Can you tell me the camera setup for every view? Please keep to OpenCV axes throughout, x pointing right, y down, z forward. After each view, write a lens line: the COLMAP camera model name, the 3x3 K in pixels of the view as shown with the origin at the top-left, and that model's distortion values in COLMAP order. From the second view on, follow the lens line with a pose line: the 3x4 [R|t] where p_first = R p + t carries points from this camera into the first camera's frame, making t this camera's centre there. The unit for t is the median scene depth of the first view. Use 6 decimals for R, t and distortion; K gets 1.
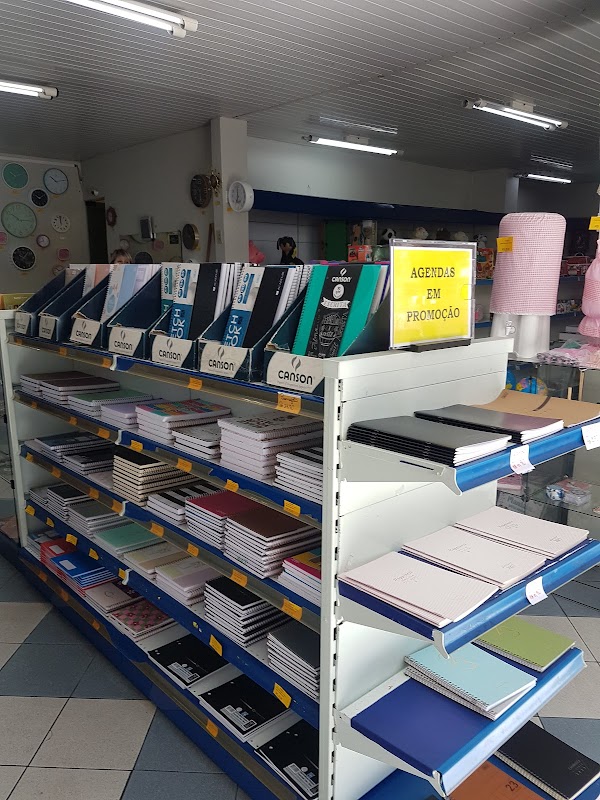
lens RADIAL K [[625.4, 0, 302.2], [0, 625.4, 421.4], [0, 0, 1]] dist [0.052754, -0.002413]
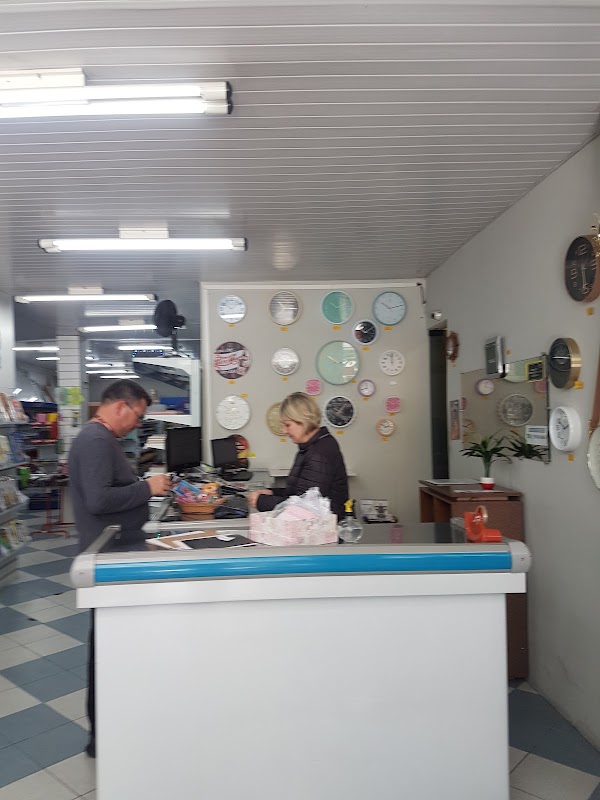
lens RADIAL K [[625.4, 0, 302.2], [0, 625.4, 421.4], [0, 0, 1]] dist [0.052754, -0.002413]
pose [[0.791132, -0.012430, -0.611519, -0.035520], [-0.123586, 0.975923, -0.179722, -0.125409], [0.599030, 0.217759, 0.770548, 0.469431]]
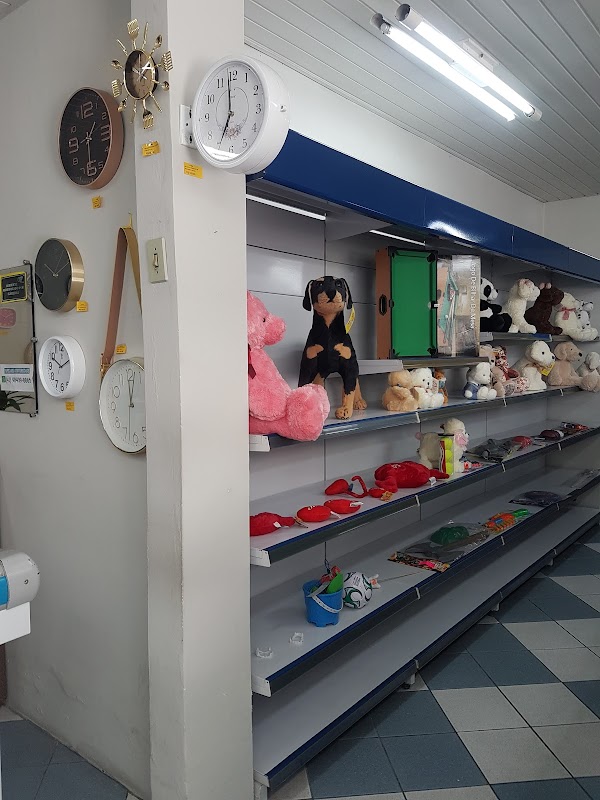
lens RADIAL K [[605.1, 0, 300.0], [0, 605.1, 400.0], [0, 0, 1]] dist [0.009985, 0.000169]
pose [[0.983129, -0.023519, 0.181394, -0.099551], [0.053374, 0.985427, -0.161510, -0.150632], [-0.174952, 0.168467, 0.970057, 0.607982]]
